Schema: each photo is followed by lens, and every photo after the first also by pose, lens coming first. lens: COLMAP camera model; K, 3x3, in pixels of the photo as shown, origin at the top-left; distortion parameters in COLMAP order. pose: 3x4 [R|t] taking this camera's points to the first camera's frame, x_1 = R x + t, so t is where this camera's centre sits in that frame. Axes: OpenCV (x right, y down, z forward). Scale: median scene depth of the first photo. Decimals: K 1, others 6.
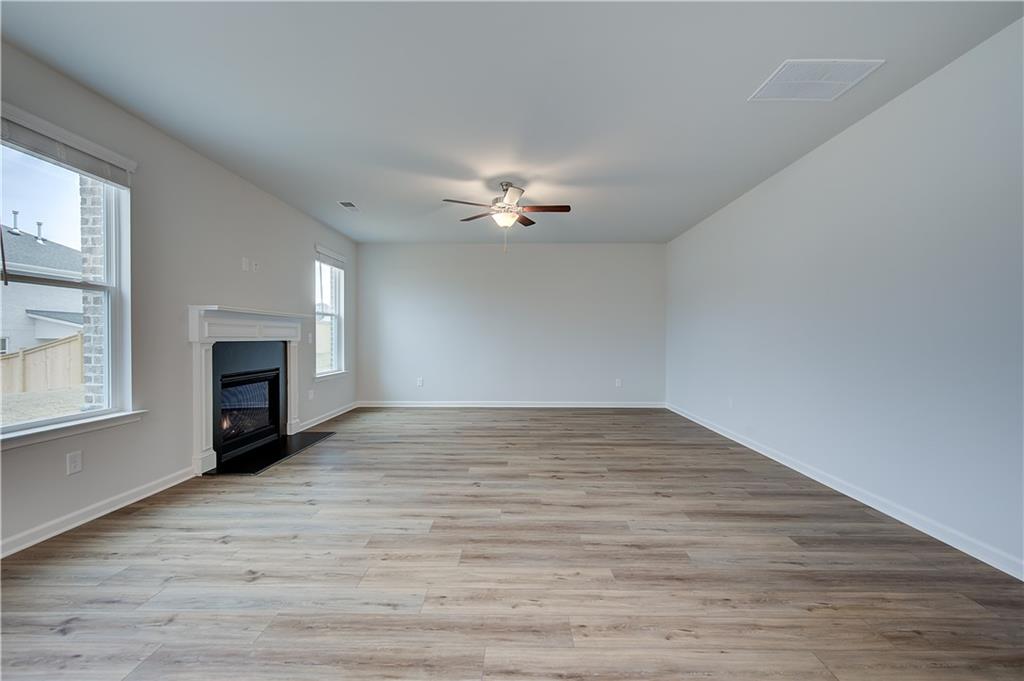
lens RADIAL K [[413.9, 0, 521.8], [0, 413.9, 338.4], [0, 0, 1]] dist [0.002493, -0.000199]
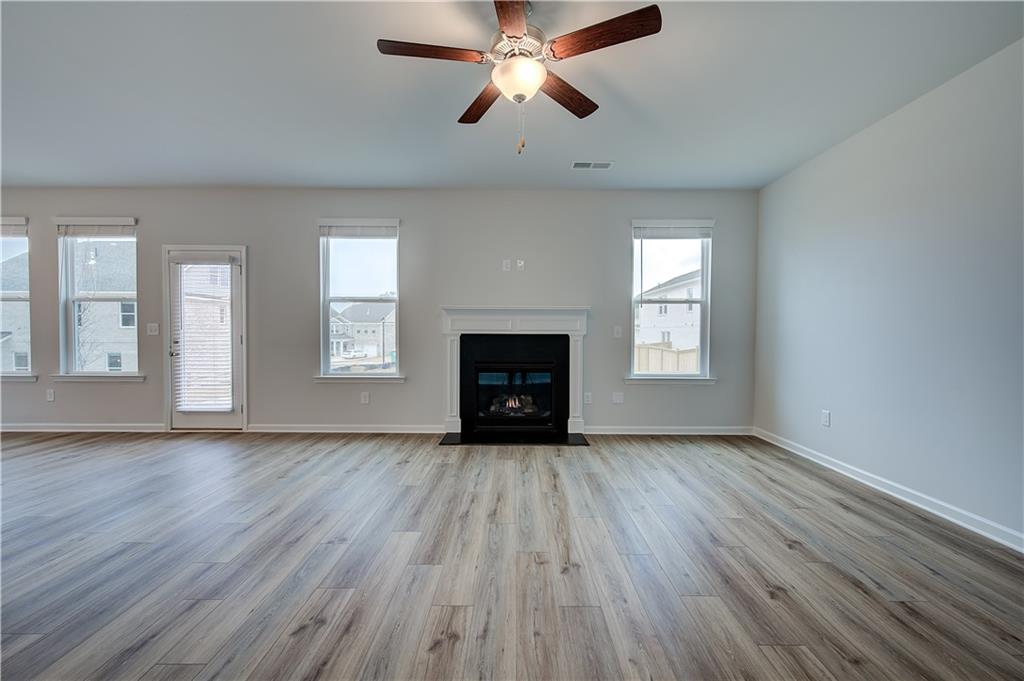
lens RADIAL K [[413.9, 0, 521.8], [0, 413.9, 337.9], [0, 0, 1]] dist [0.002493, -0.000199]
pose [[-0.004044, 0.024957, -0.999680, 0.530196], [-0.003563, 0.999682, 0.024972, -0.010999], [0.999985, 0.003663, -0.003954, 1.185940]]
